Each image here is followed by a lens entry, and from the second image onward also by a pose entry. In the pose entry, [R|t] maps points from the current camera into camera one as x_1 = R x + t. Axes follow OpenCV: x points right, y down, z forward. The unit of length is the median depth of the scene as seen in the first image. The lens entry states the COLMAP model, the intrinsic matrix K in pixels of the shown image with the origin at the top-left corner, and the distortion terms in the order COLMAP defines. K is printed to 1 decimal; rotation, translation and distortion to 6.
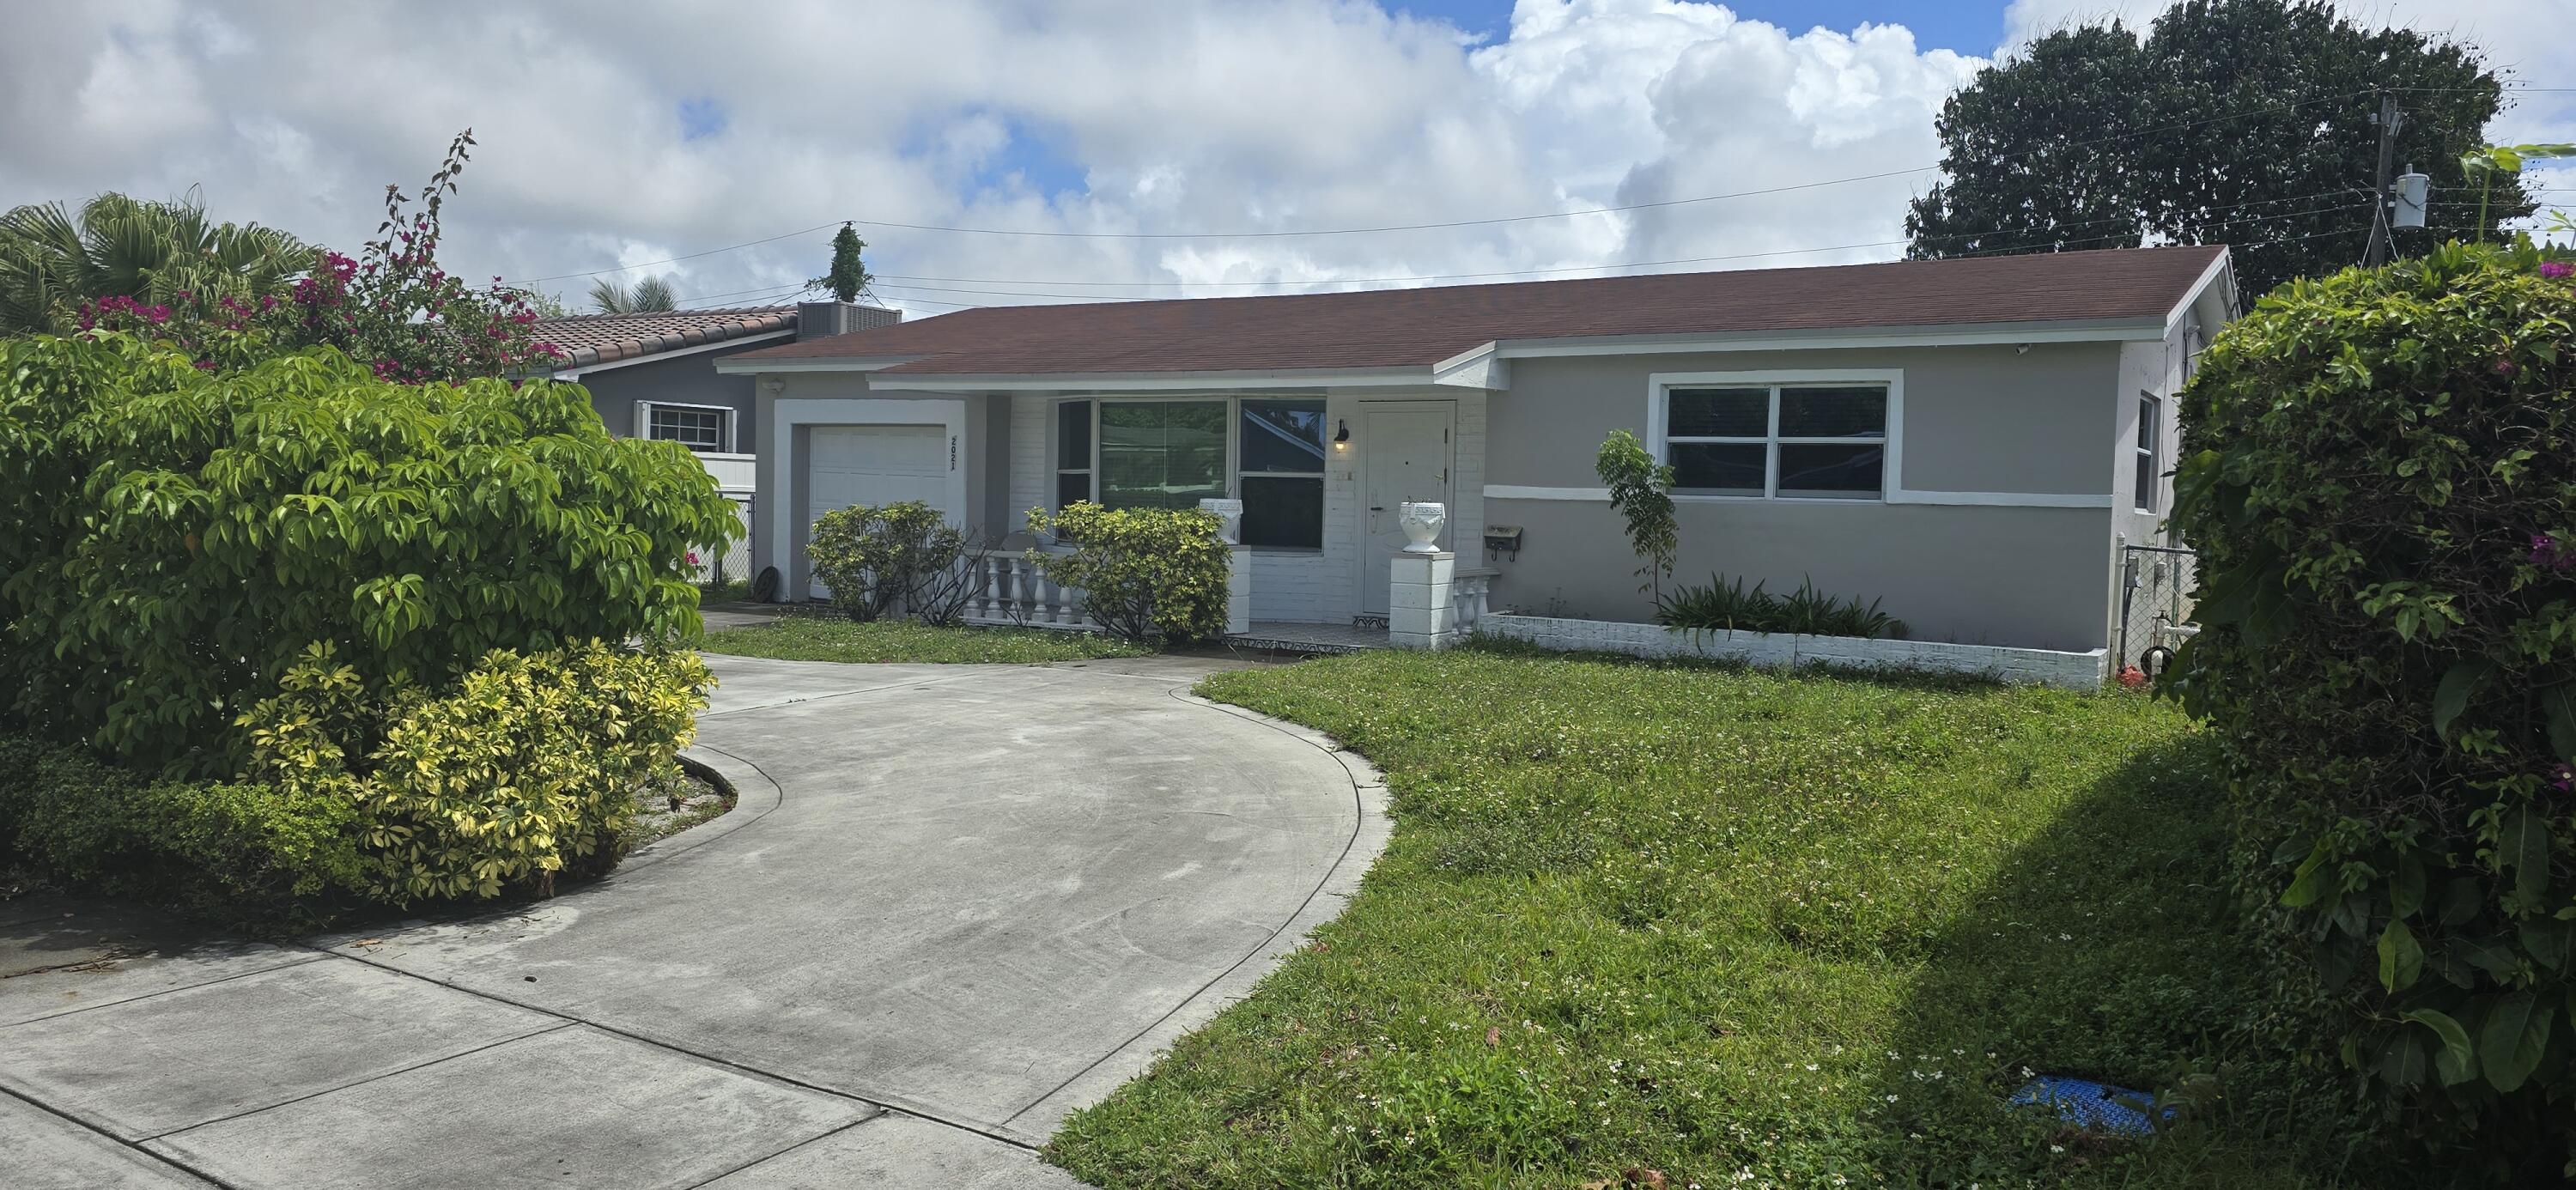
lens RADIAL K [[1730.6, 0, 1295.8], [0, 1730.6, 592.6], [0, 0, 1]] dist [0.044025, -0.033949]
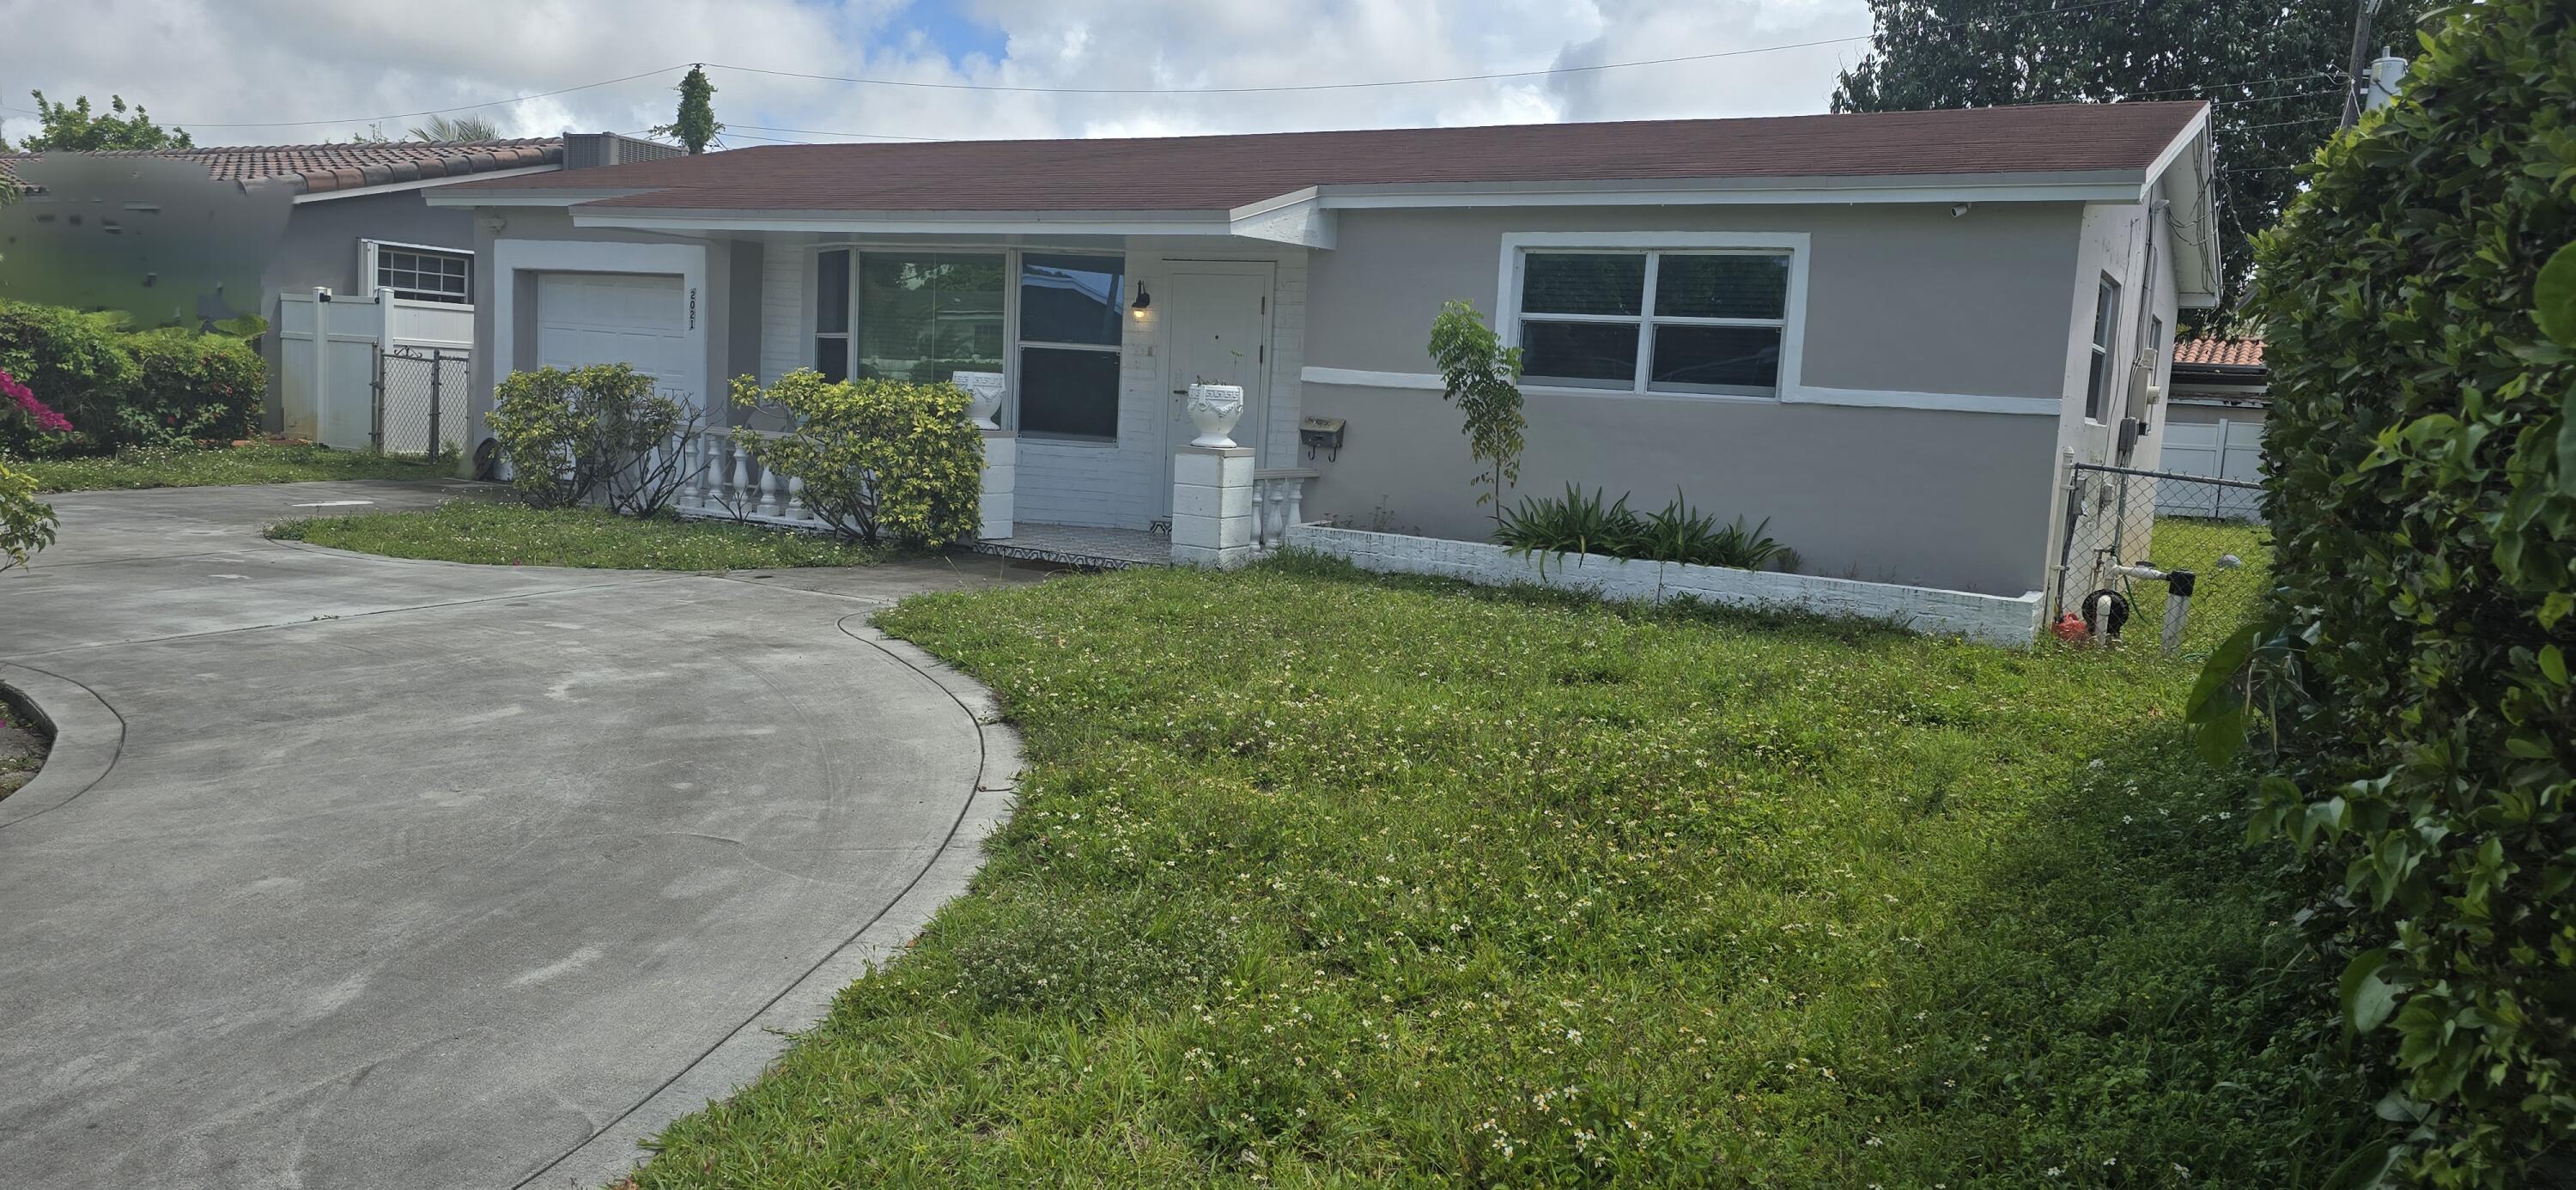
lens RADIAL K [[1730.6, 0, 1275.6], [0, 1730.6, 594.7], [0, 0, 1]] dist [0.044025, -0.033949]
pose [[0.998984, 0.027655, 0.035593, 0.074491], [-0.029894, 0.997503, 0.063982, -0.006612], [-0.033735, -0.064981, 0.997316, 0.187564]]
